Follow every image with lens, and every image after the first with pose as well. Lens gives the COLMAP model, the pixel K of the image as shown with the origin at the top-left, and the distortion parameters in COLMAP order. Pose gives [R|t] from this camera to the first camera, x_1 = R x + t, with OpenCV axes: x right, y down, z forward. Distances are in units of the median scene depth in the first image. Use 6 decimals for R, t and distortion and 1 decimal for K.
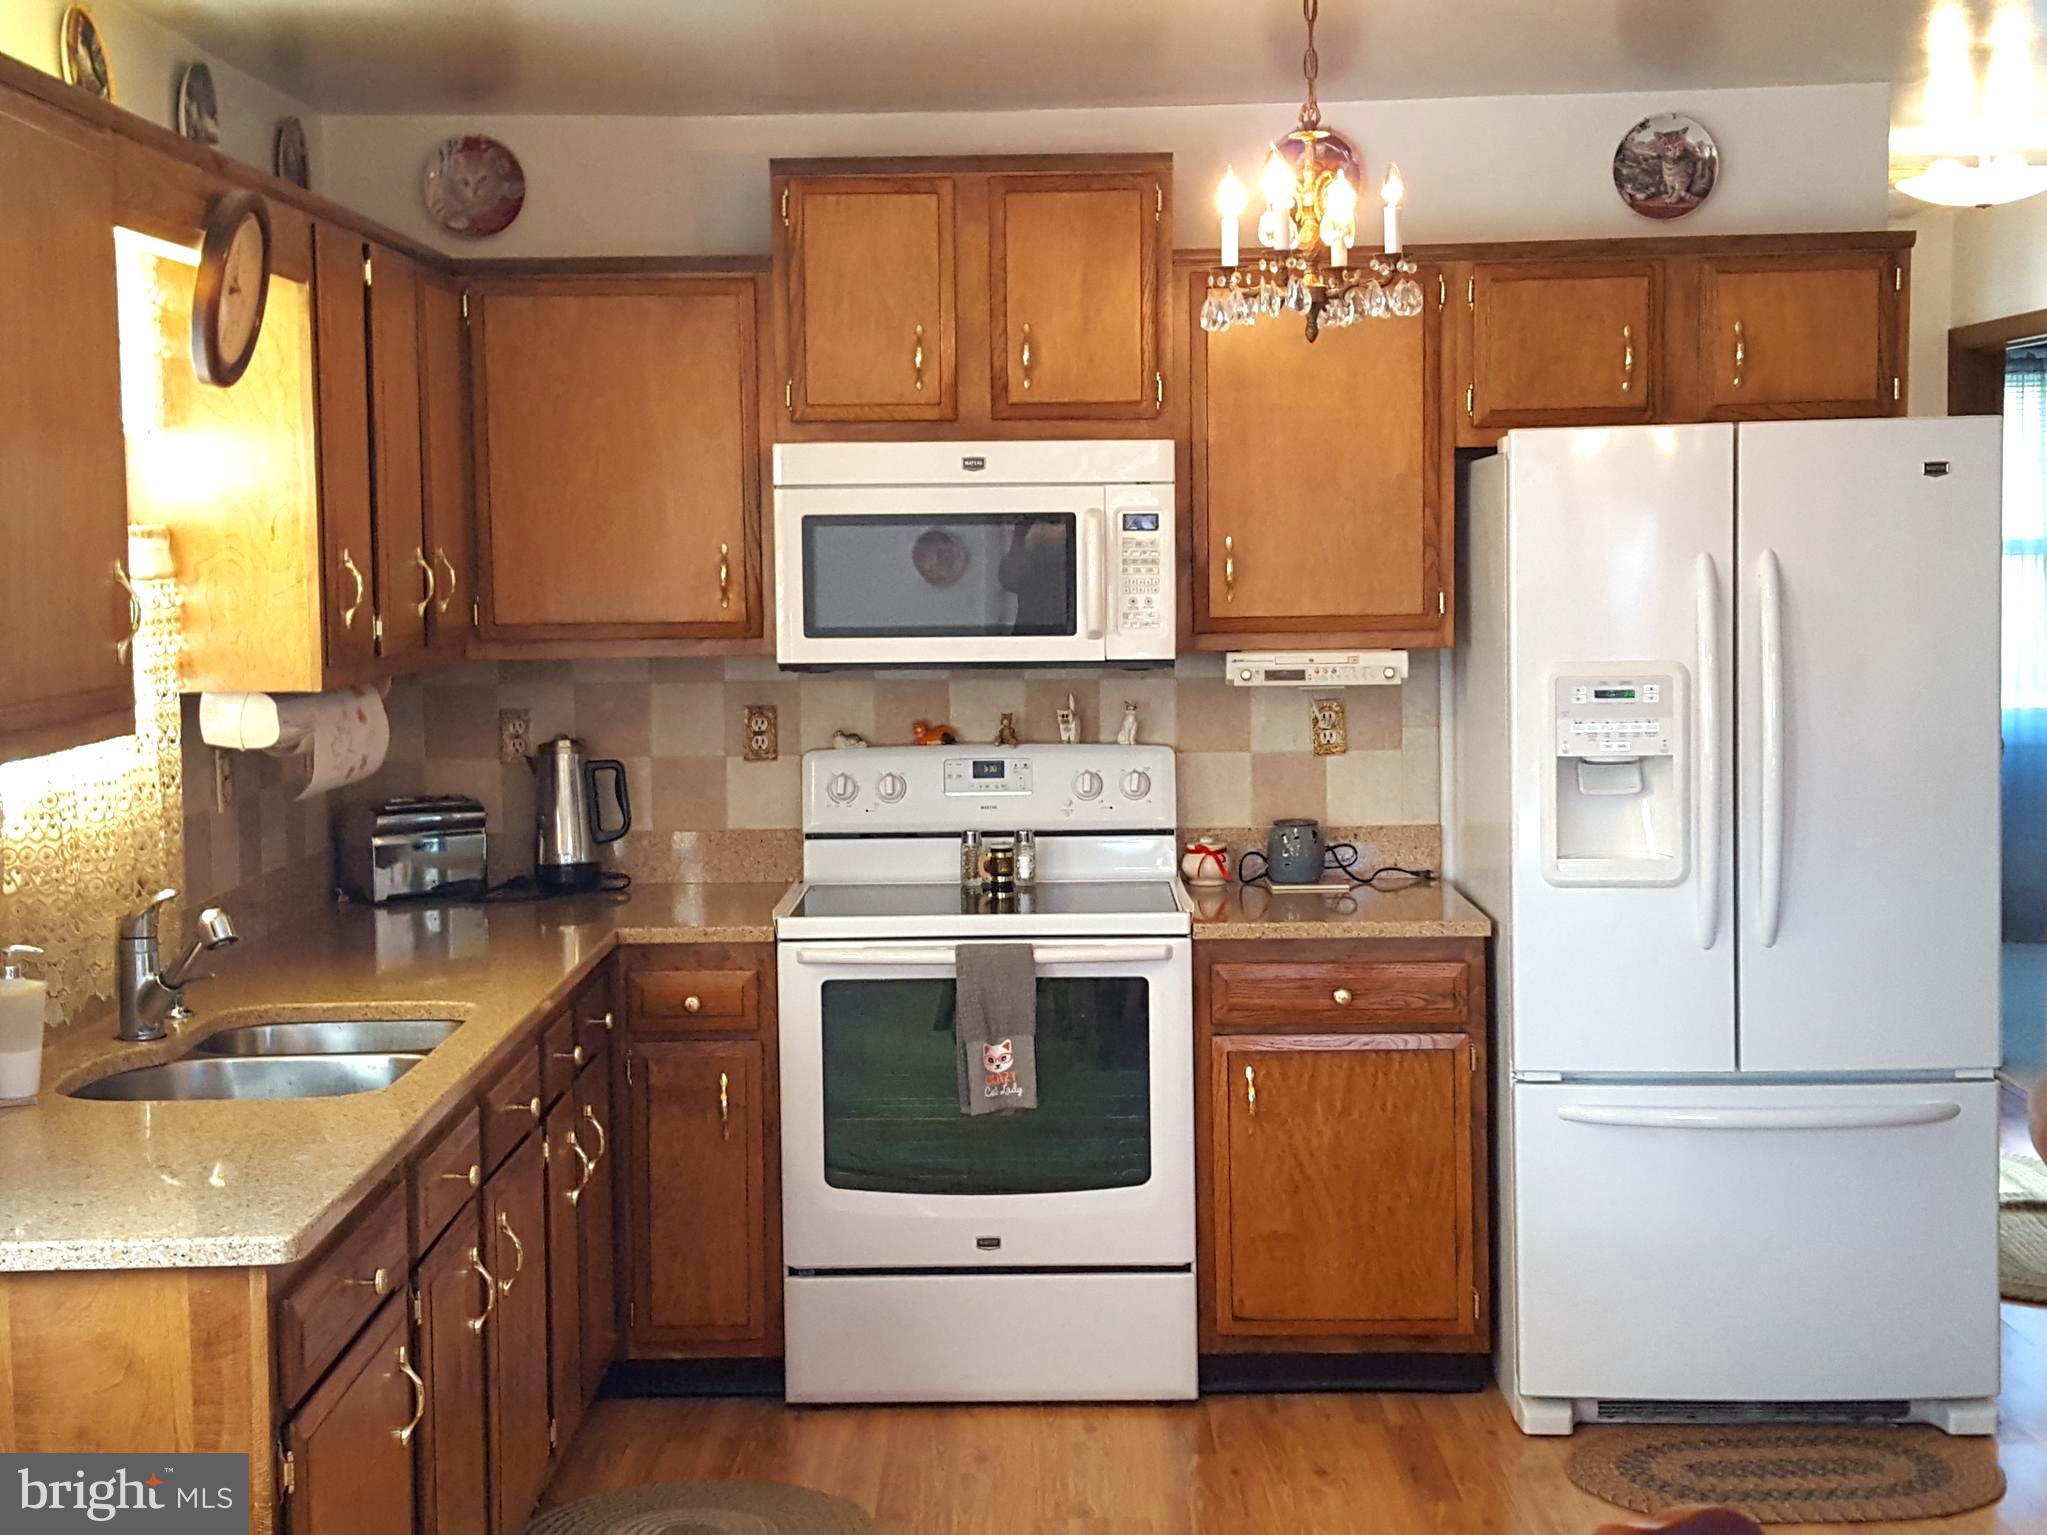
lens RADIAL K [[2902.3, 0, 1023.0], [0, 2902.3, 764.4], [0, 0, 1]] dist [0.004844, 0.003625]
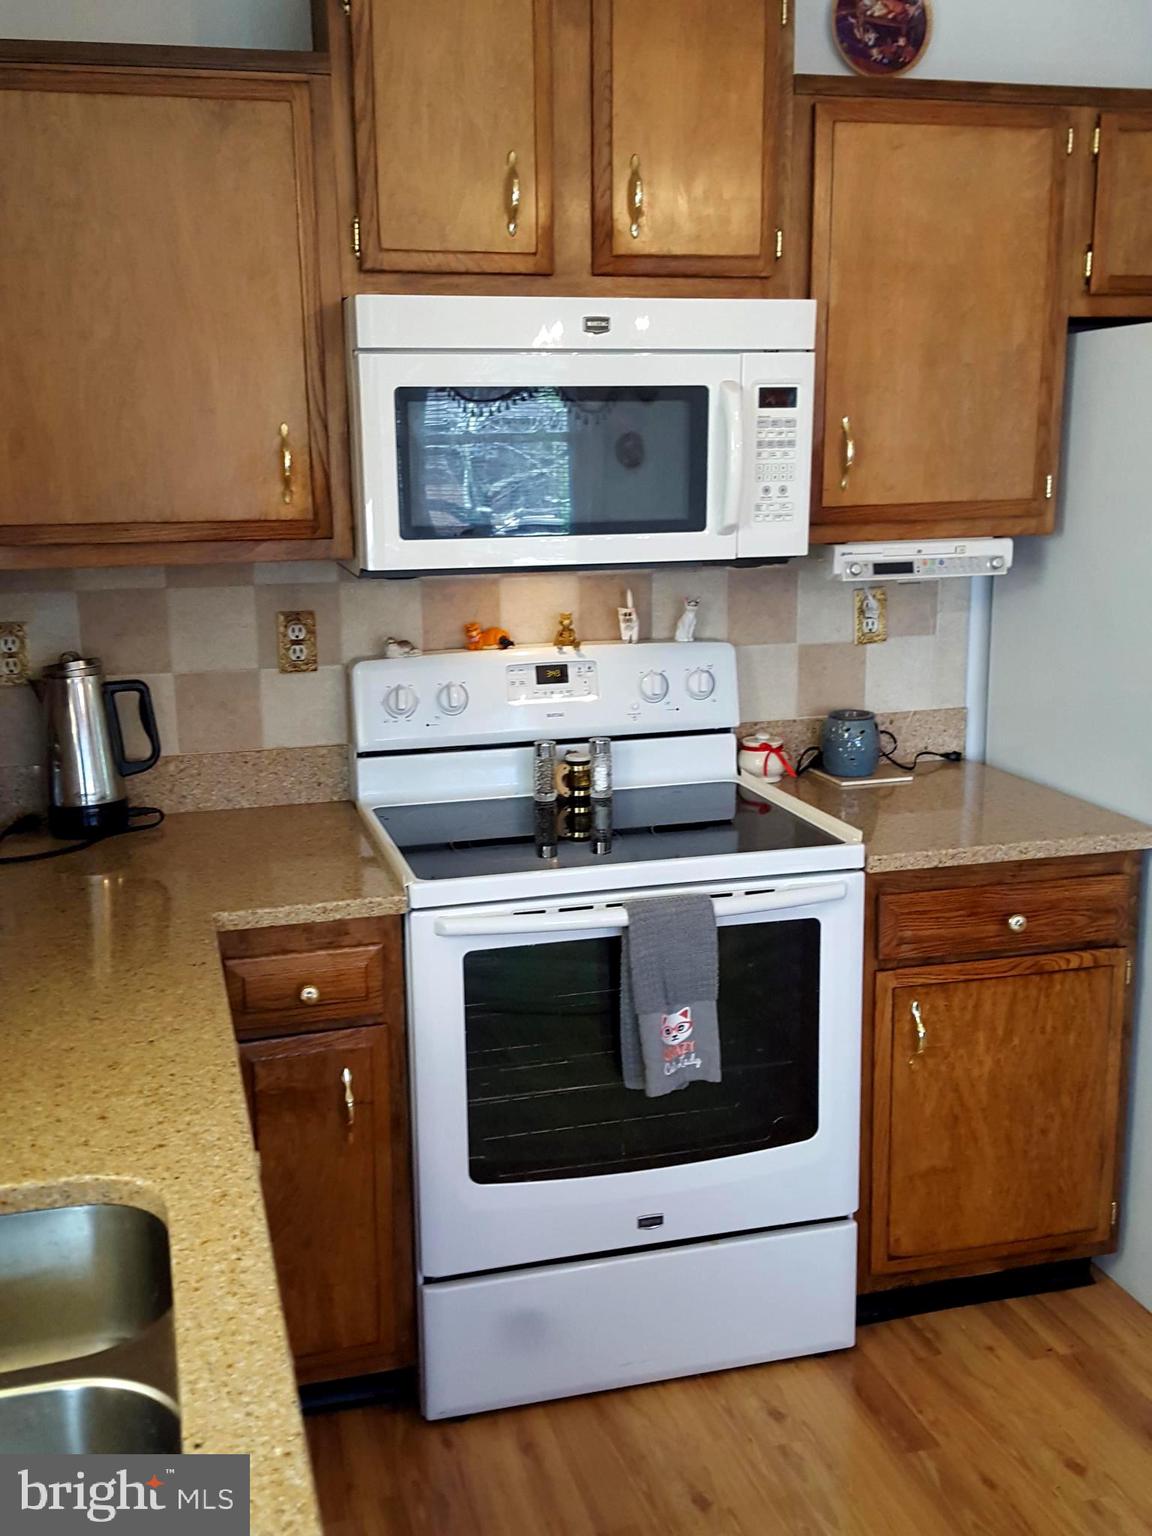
lens RADIAL K [[1518.1, 0, 542.1], [0, 1518.1, 781.2], [0, 0, 1]] dist [0.150027, -0.356462]
pose [[0.964323, -0.059365, 0.257987, -0.153228], [0.023575, 0.989918, 0.139669, -0.034977], [-0.263677, -0.128604, 0.956000, 0.558421]]
